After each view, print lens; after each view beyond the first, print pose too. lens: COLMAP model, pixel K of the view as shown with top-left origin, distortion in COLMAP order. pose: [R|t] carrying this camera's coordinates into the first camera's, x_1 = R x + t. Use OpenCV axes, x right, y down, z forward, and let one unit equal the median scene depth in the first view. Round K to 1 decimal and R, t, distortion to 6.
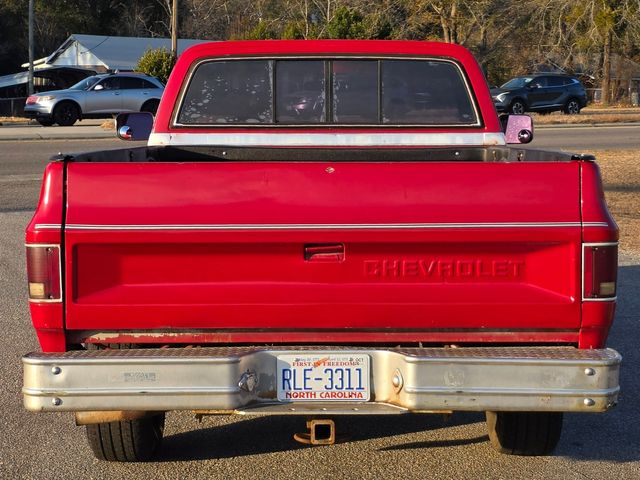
lens RADIAL K [[1274.6, 0, 339.9], [0, 1274.6, 218.1], [0, 0, 1]] dist [0.168072, -0.412158]
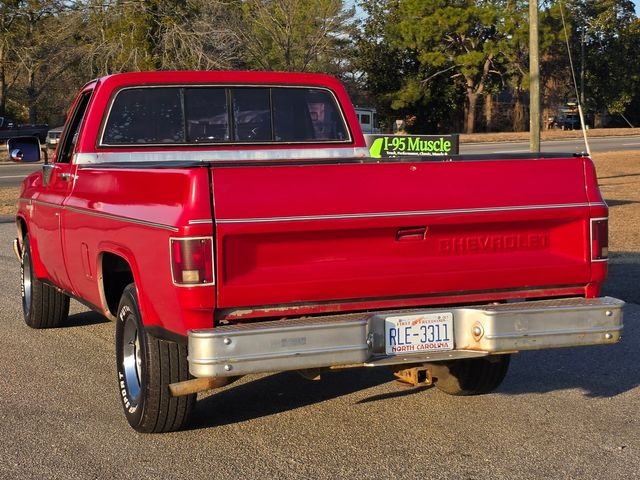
lens RADIAL K [[1144.3, 0, 310.4], [0, 1144.3, 223.8], [0, 0, 1]] dist [0.144948, -0.158510]
pose [[0.938054, -0.040424, 0.344124, -0.494412], [0.046180, 0.998897, -0.008544, 0.021943], [-0.343399, 0.023906, 0.938885, -0.024143]]
